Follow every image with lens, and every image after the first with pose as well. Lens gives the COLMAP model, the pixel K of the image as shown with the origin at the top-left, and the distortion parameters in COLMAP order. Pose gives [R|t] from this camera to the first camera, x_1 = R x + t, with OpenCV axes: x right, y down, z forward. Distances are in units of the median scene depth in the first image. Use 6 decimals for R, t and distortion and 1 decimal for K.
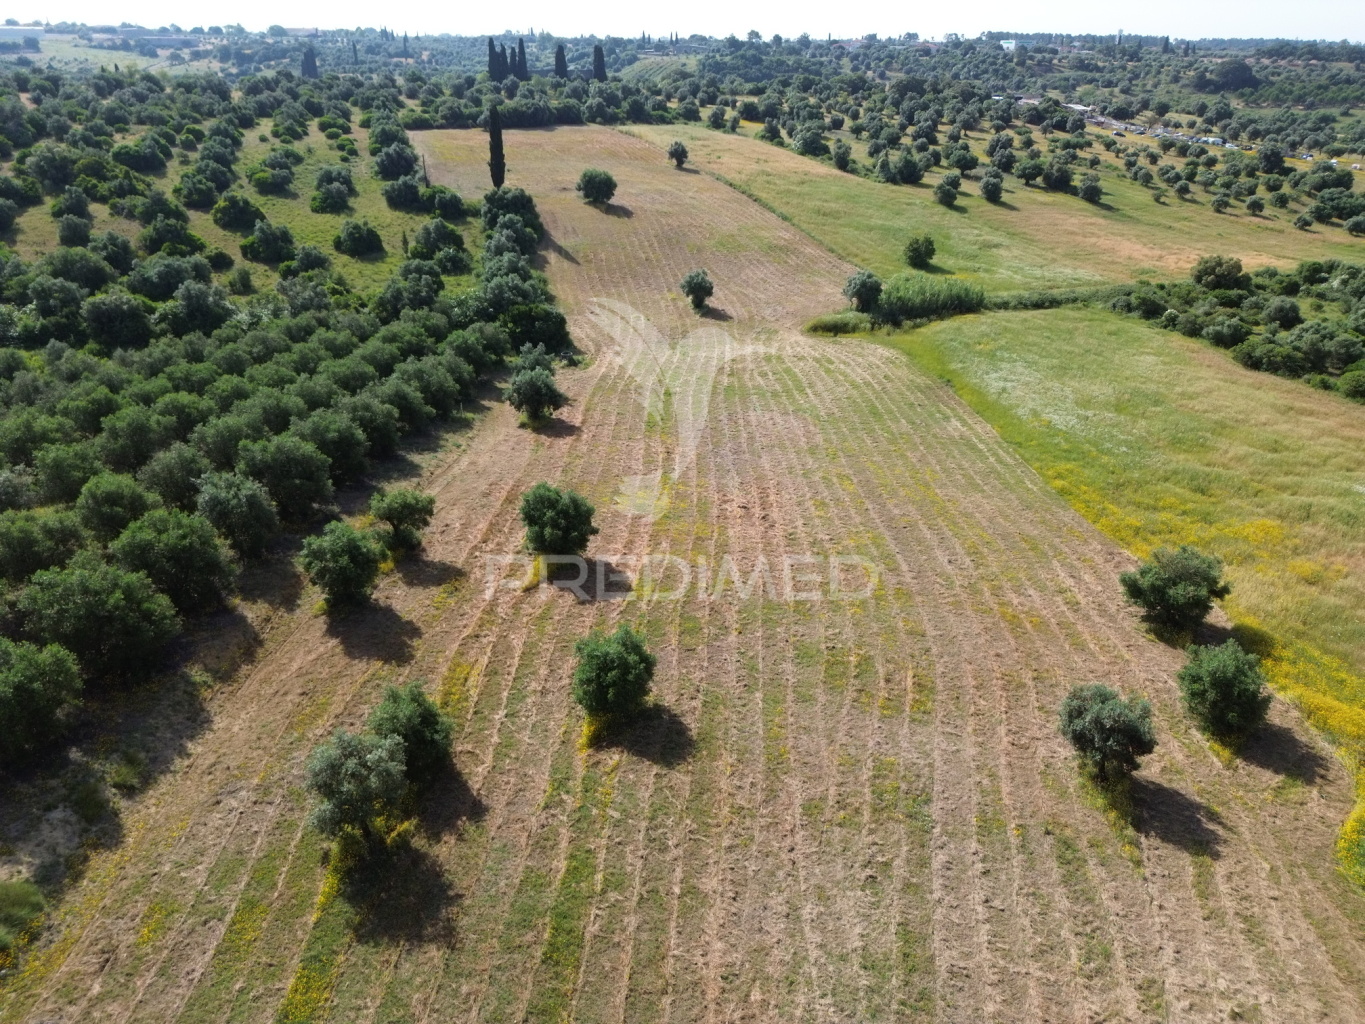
lens RADIAL K [[960.0, 0, 679.9], [0, 960.0, 513.8], [0, 0, 1]] dist [0.063854, -0.057162]
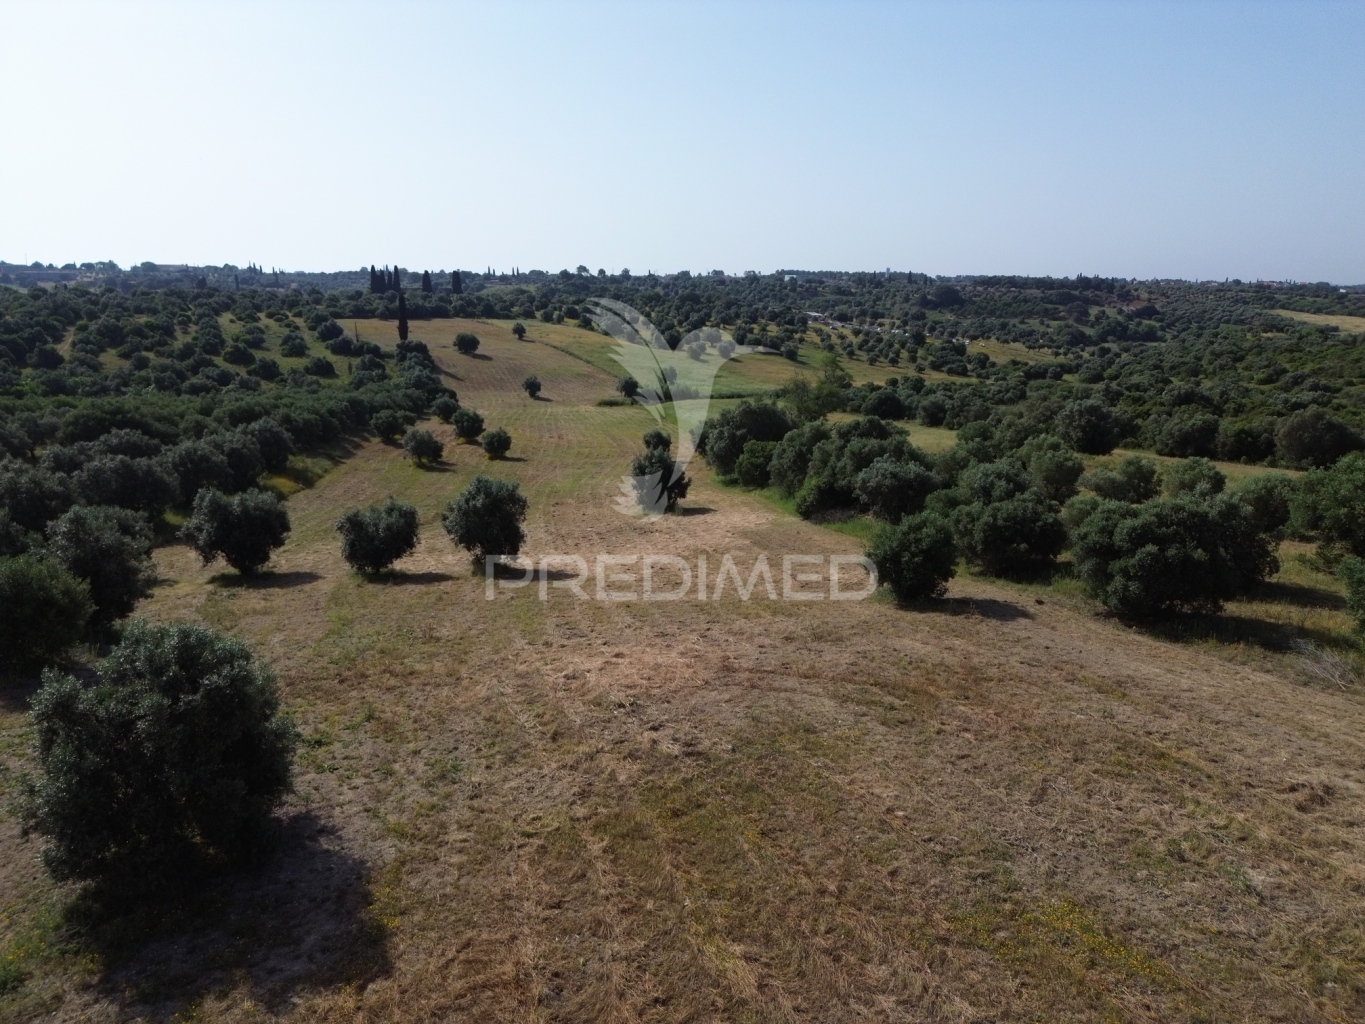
lens RADIAL K [[960.0, 0, 679.9], [0, 960.0, 513.8], [0, 0, 1]] dist [0.063854, -0.057162]
pose [[0.987608, -0.040224, 0.151701, 0.006213], [0.071668, 0.975519, -0.207909, 0.220569], [-0.139624, 0.216205, 0.966313, -0.393385]]
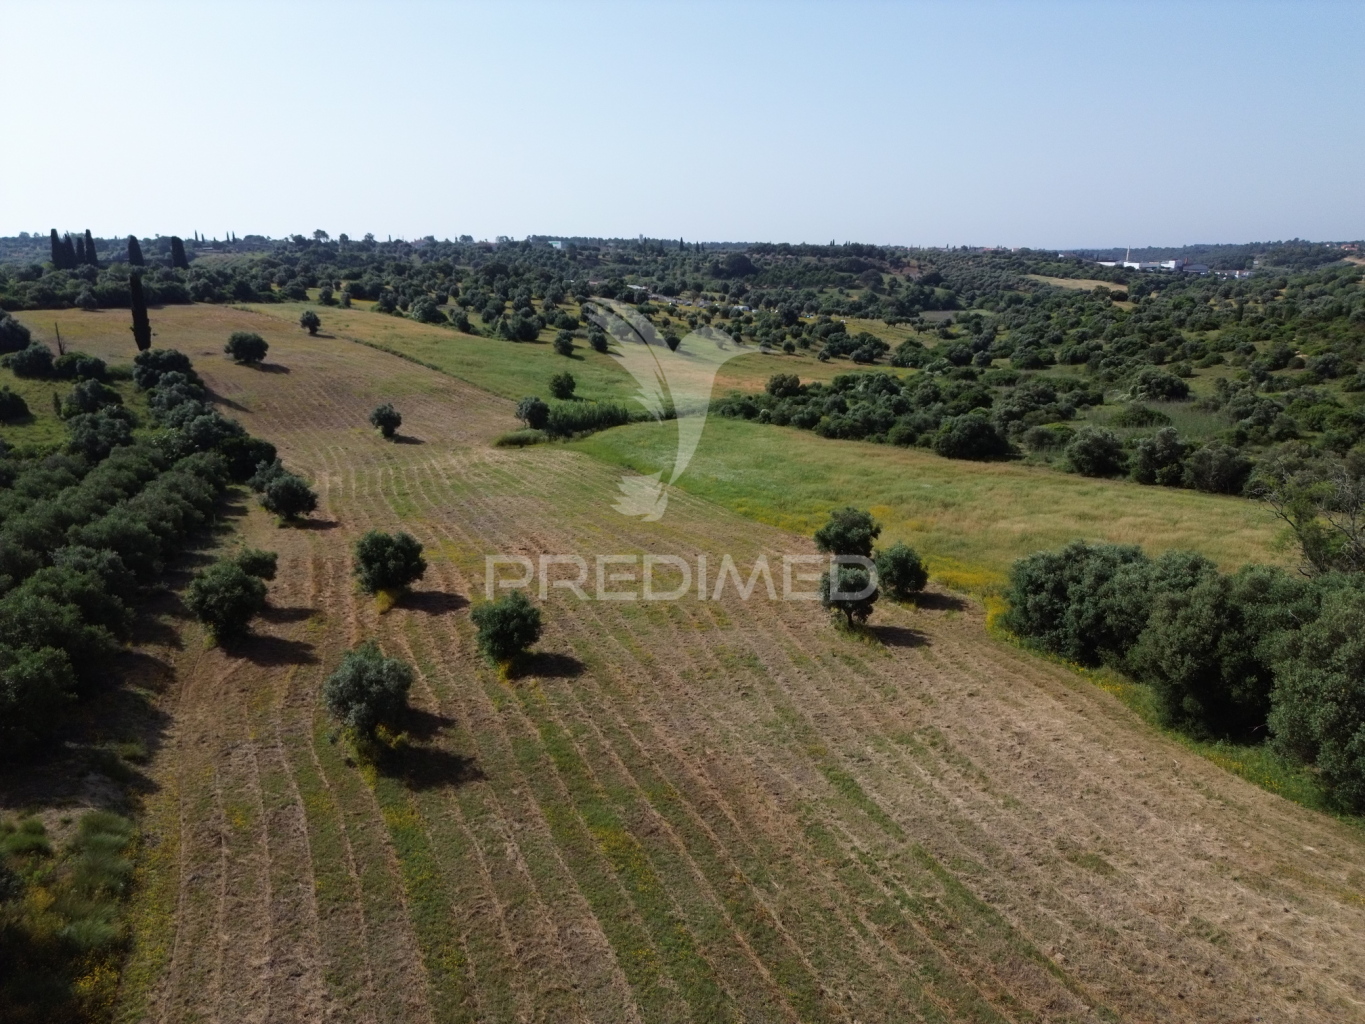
lens RADIAL K [[960.7, 0, 680.2], [0, 960.7, 512.2], [0, 0, 1]] dist [0.066928, -0.071272]
pose [[0.909312, -0.118138, 0.398992, -0.077028], [0.189190, 0.971391, -0.143548, 0.053106], [-0.370619, 0.206016, 0.905648, -0.058053]]
